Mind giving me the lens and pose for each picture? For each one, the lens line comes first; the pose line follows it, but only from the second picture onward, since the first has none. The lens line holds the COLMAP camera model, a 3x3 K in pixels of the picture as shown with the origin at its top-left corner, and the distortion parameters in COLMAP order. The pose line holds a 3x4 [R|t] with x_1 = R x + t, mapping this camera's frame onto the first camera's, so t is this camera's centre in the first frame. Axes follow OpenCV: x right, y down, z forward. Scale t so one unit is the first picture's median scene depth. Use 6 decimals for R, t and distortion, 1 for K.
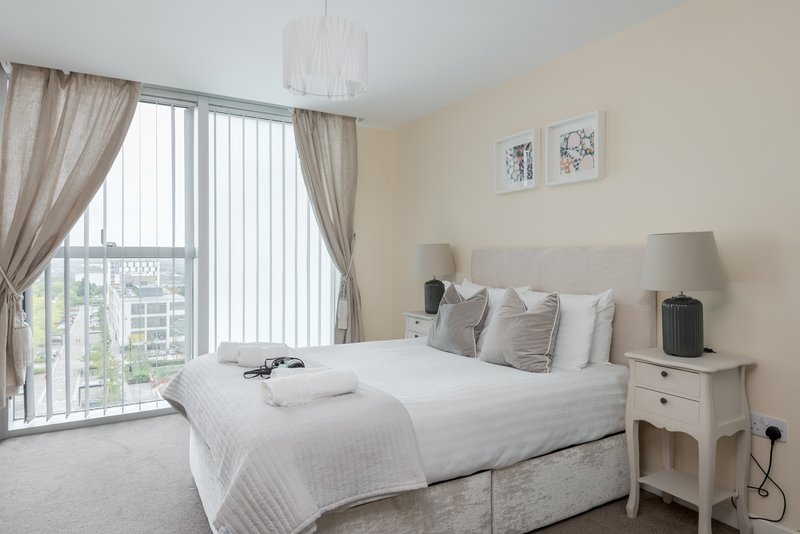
lens RADIAL K [[452.4, 0, 400.0], [0, 452.4, 267.0], [0, 0, 1]] dist [-0.002092, -0.000656]
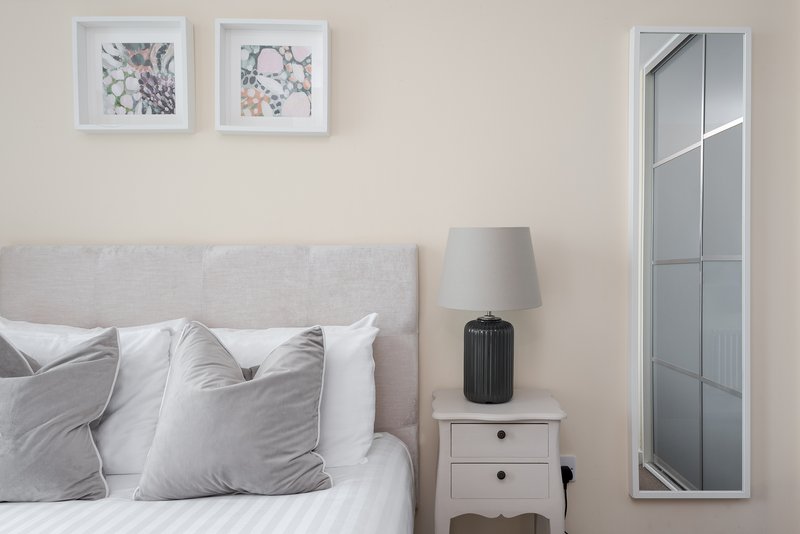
lens RADIAL K [[543.7, 0, 402.0], [0, 543.7, 279.9], [0, 0, 1]] dist [0.004810, -0.001119]
pose [[0.510900, -0.005030, 0.859625, -0.133846], [0.016611, 0.999854, -0.004022, 0.005495], [-0.859480, 0.016334, 0.510909, 0.516159]]
